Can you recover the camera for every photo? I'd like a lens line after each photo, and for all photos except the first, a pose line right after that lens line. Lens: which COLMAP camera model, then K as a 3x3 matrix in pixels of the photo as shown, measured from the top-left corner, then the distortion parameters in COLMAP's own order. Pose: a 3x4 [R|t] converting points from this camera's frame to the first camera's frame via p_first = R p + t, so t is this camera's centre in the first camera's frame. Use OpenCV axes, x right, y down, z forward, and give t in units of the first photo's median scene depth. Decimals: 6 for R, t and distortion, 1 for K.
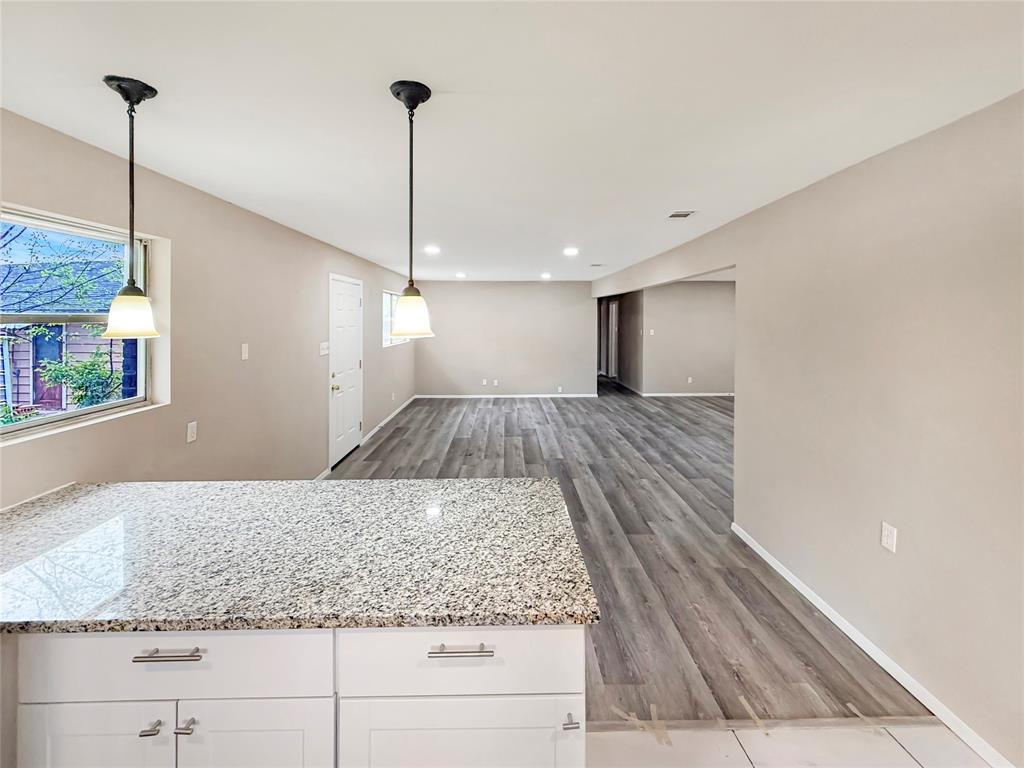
lens RADIAL K [[418.1, 0, 510.7], [0, 418.1, 323.6], [0, 0, 1]] dist [0.004858, -0.000117]
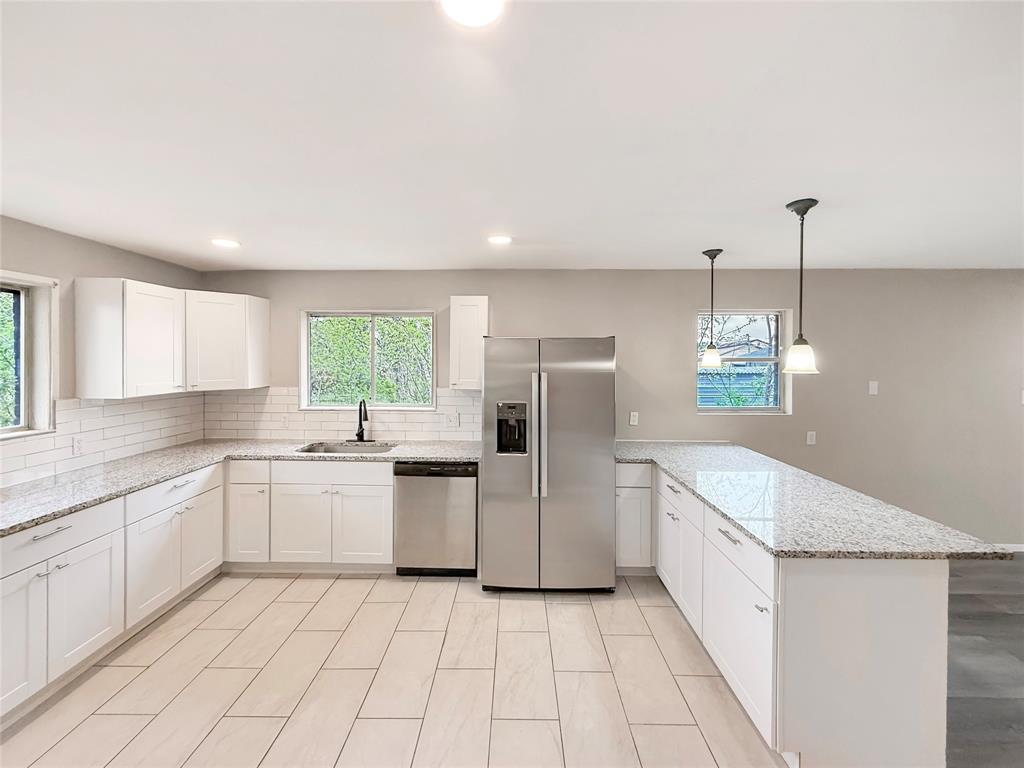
lens RADIAL K [[418.1, 0, 514.6], [0, 418.1, 362.5], [0, 0, 1]] dist [0.004858, -0.000117]
pose [[-0.025830, 0.010315, -0.999613, 1.068906], [-0.012109, 0.999870, 0.010631, -0.006758], [0.999593, 0.012379, -0.025701, 0.039014]]
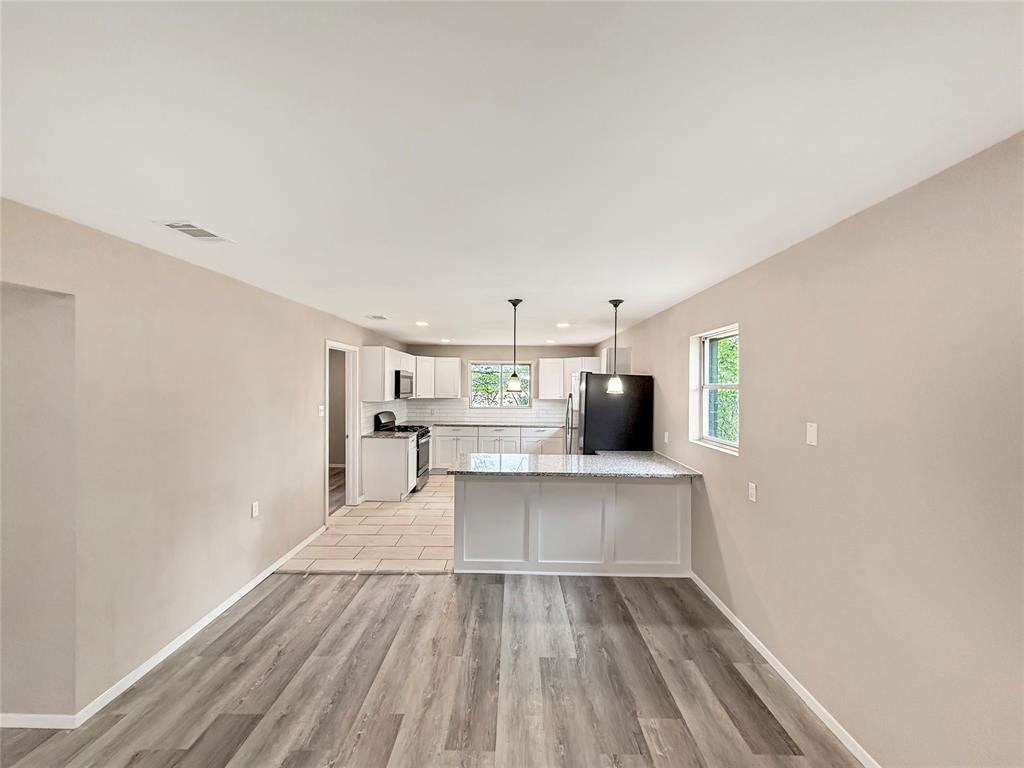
lens RADIAL K [[418.1, 0, 508.4], [0, 418.1, 378.5], [0, 0, 1]] dist [0.004858, -0.000117]
pose [[-0.999684, -0.003356, 0.024931, -0.231146], [-0.003485, 0.999981, -0.005121, -0.038533], [-0.024914, -0.005206, -0.999676, 3.165462]]
